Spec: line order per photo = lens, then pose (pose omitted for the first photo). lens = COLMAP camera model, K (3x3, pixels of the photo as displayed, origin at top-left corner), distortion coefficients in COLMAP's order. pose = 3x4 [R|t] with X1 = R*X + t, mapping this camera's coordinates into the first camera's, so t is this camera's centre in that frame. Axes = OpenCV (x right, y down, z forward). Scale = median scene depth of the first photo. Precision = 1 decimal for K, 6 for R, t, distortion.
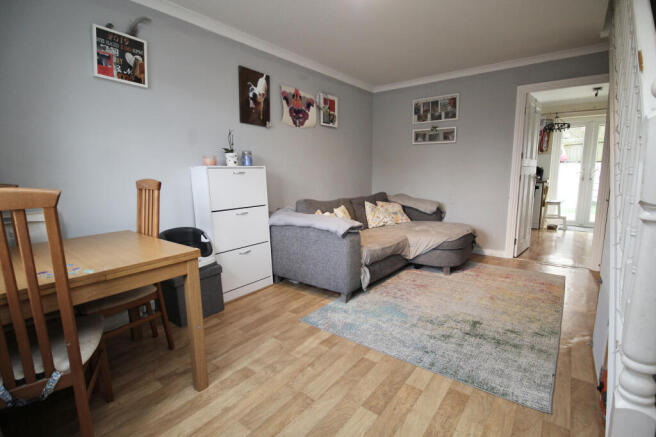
lens RADIAL K [[309.0, 0, 339.1], [0, 309.0, 219.7], [0, 0, 1]] dist [0.001137, -0.013337]
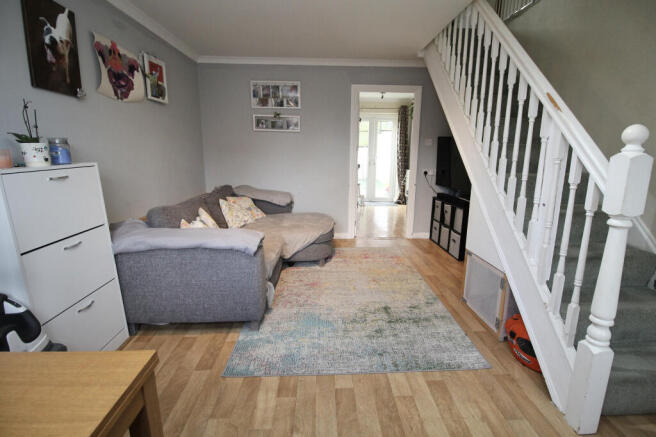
lens RADIAL K [[309.0, 0, 339.1], [0, 309.0, 219.7], [0, 0, 1]] dist [0.001137, -0.013337]
pose [[0.766390, -0.124192, 0.630256, -0.255351], [0.079900, 0.991944, 0.098304, -0.077502], [-0.637387, -0.024982, 0.770139, 0.195063]]
